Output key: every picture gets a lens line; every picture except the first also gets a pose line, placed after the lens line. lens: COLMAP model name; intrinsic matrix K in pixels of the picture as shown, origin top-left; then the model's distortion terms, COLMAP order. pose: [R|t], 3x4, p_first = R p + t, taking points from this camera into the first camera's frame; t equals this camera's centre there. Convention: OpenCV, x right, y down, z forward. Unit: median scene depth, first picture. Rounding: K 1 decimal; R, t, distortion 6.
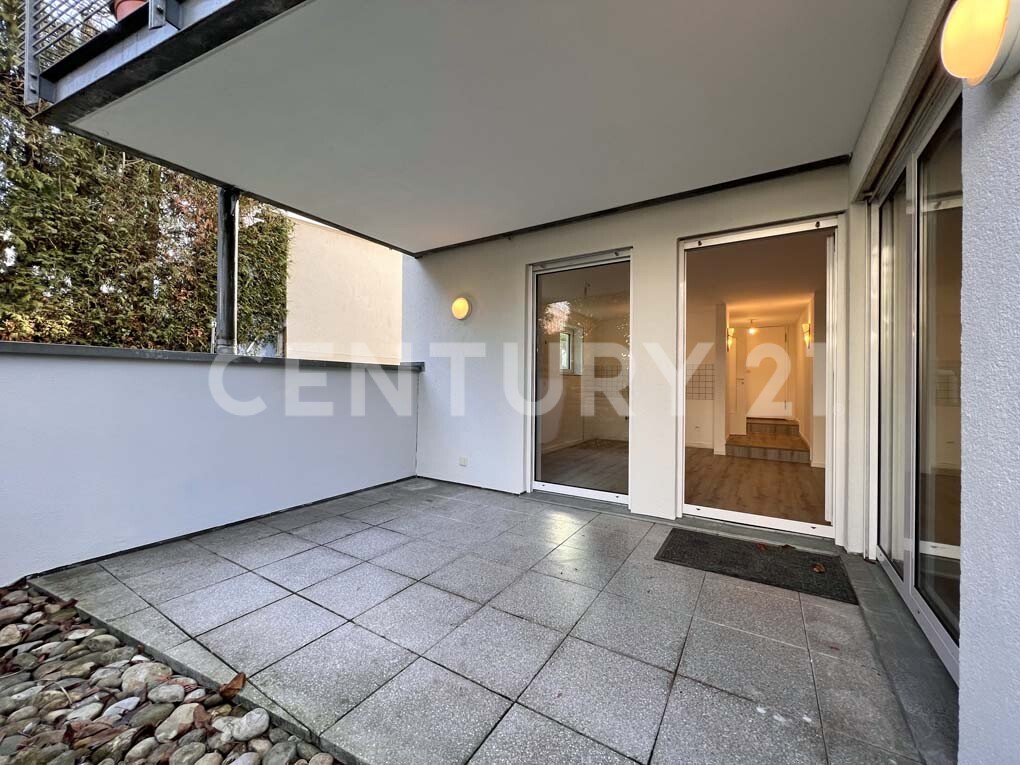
lens RADIAL K [[407.4, 0, 510.4], [0, 407.4, 381.9], [0, 0, 1]] dist [-0.001189, 0.000220]
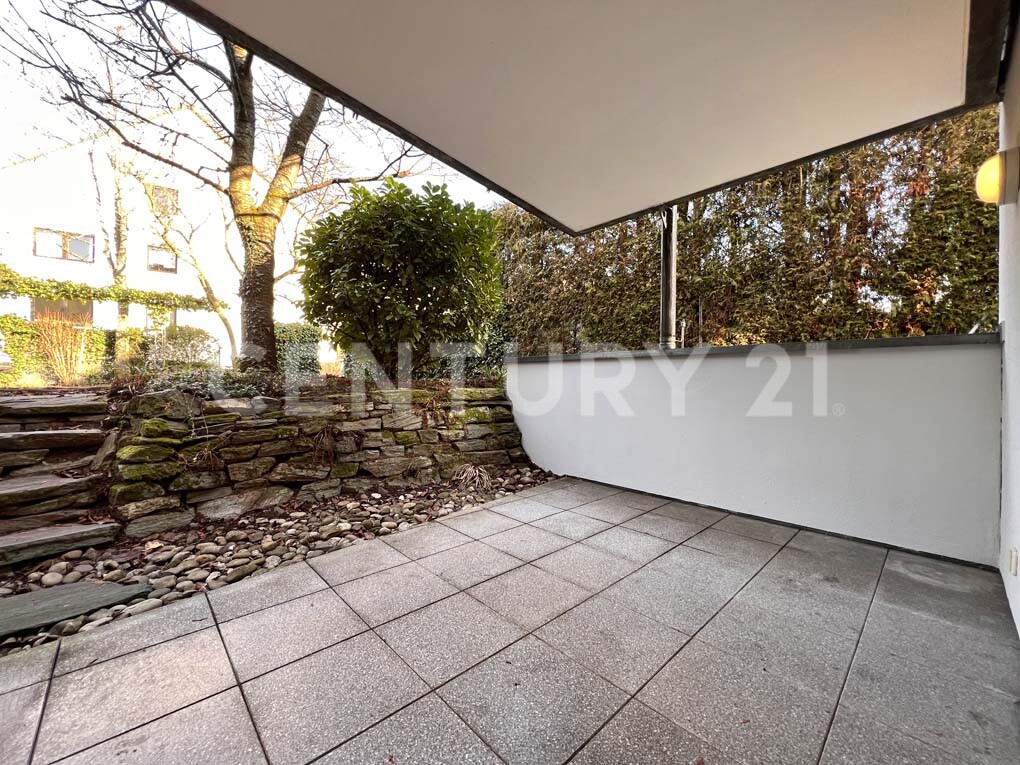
lens RADIAL K [[407.4, 0, 509.6], [0, 407.4, 383.6], [0, 0, 1]] dist [-0.001189, 0.000220]
pose [[-0.257389, -0.013141, -0.966219, 0.555755], [-0.010856, 0.999884, -0.010706, 0.047167], [0.966247, 0.007734, -0.257502, 0.897598]]
